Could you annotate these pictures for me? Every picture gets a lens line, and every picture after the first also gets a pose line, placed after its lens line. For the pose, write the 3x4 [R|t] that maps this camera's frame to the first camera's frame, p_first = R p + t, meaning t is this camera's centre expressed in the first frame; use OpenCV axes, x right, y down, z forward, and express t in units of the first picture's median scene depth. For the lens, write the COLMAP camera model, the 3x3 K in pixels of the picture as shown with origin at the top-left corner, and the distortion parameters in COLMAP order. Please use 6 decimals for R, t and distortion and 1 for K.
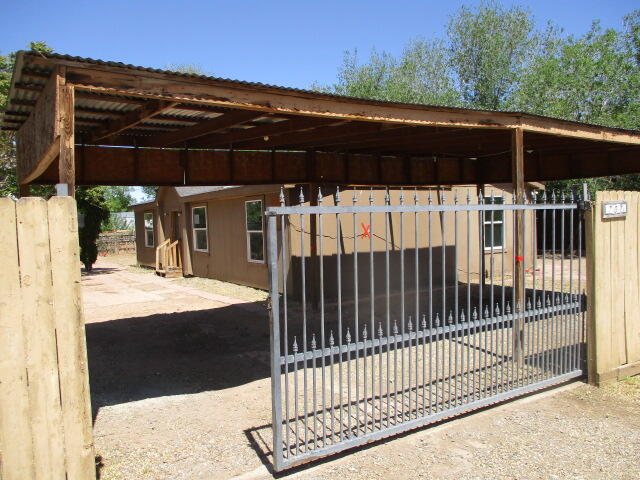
lens RADIAL K [[513.1, 0, 303.1], [0, 513.1, 240.5], [0, 0, 1]] dist [-0.010569, -0.002224]
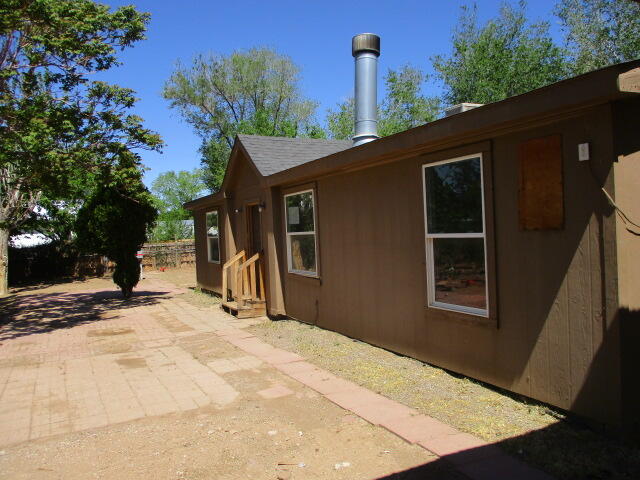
lens RADIAL K [[517.0, 0, 320.0], [0, 517.0, 240.0], [0, 0, 1]] dist [-0.051898, 0.002021]
pose [[0.994938, -0.009071, -0.100082, -0.195636], [0.007461, 0.999837, -0.016445, -0.010003], [0.100215, 0.015615, 0.994843, 0.715189]]
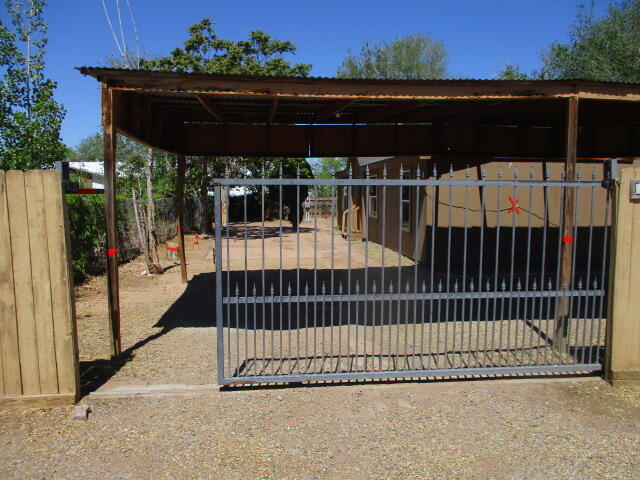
lens RADIAL K [[502.3, 0, 320.0], [0, 502.3, 240.0], [0, 0, 1]] dist [-0.015730, -0.004406]
pose [[0.904339, 0.072196, -0.420664, 0.229377], [-0.045591, 0.996291, 0.072976, -0.005547], [0.424372, -0.046817, 0.904277, -0.005158]]
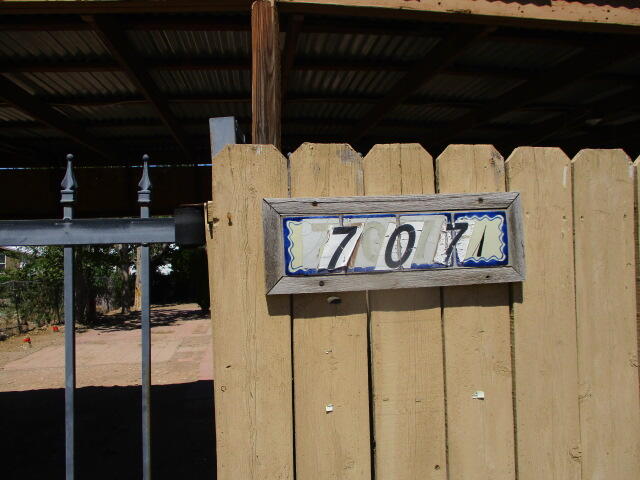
lens RADIAL K [[513.1, 0, 303.1], [0, 513.1, 240.5], [0, 0, 1]] dist [-0.010569, -0.002224]
pose [[0.905437, -0.016816, -0.424147, 0.329077], [-0.014594, 0.997391, -0.070699, -0.024856], [0.424229, 0.070204, 0.902830, 0.413485]]
